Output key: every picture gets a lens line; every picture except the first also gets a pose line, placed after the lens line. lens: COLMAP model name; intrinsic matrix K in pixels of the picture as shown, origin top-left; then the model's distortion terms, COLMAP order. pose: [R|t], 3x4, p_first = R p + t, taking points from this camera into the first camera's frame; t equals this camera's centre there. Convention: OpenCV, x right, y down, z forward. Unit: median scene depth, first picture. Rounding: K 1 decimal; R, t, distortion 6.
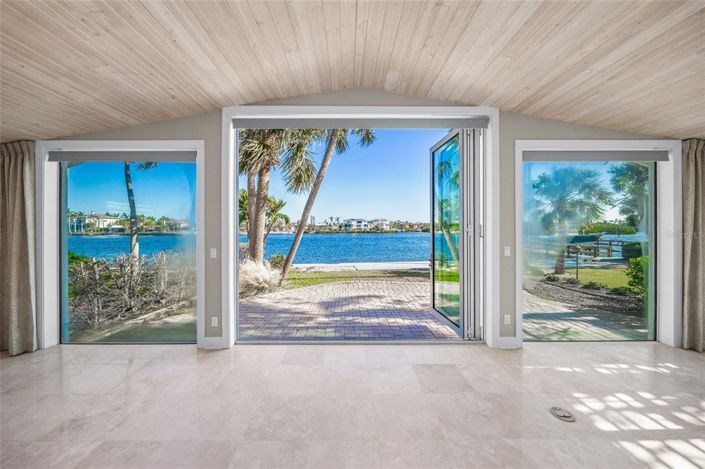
lens RADIAL K [[240.1, 0, 353.0], [0, 240.1, 231.6], [0, 0, 1]] dist [-0.001022, -0.000118]
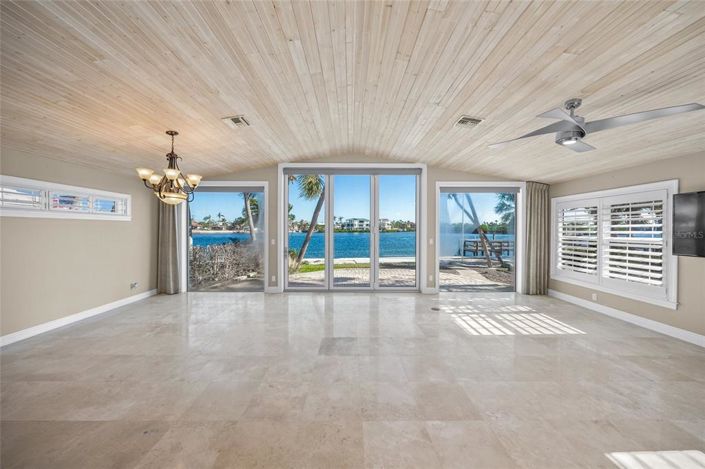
lens RADIAL K [[240.1, 0, 353.0], [0, 240.1, 231.6], [0, 0, 1]] dist [-0.001022, -0.000118]
pose [[0.999930, 0.004349, -0.011005, 0.055481], [-0.004310, 0.999984, 0.003576, 0.001698], [0.011020, -0.003529, 0.999933, -0.795387]]
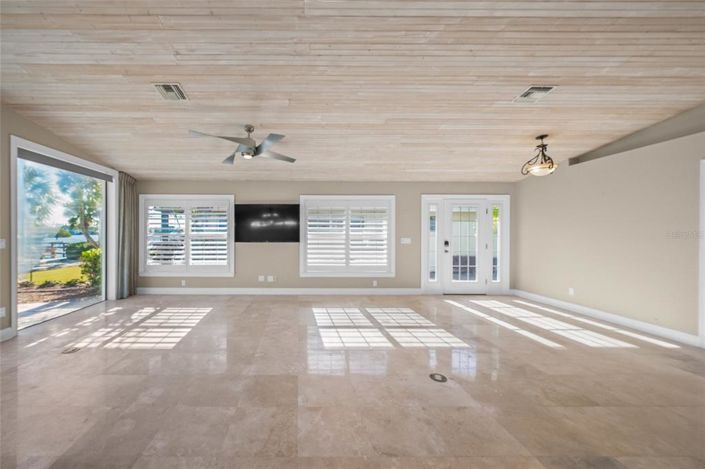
lens RADIAL K [[275.7, 0, 297.8], [0, 275.7, 231.9], [0, 0, 1]] dist [-0.001672, -0.000161]
pose [[0.009149, 0.005603, 0.999942, -0.441542], [0.006748, 0.999961, -0.005665, 0.042303], [-0.999935, 0.006800, 0.009111, -0.209867]]
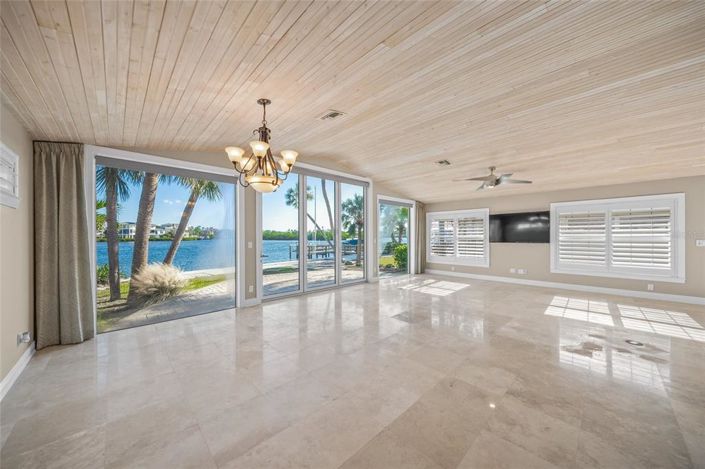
lens RADIAL K [[249.0, 0, 348.7], [0, 249.0, 238.1], [0, 0, 1]] dist [-0.000581, -0.000042]
pose [[0.731748, -0.005553, 0.681553, -1.123856], [0.008185, 0.999966, -0.000641, 0.048862], [-0.681527, 0.006048, 0.731768, -0.568712]]
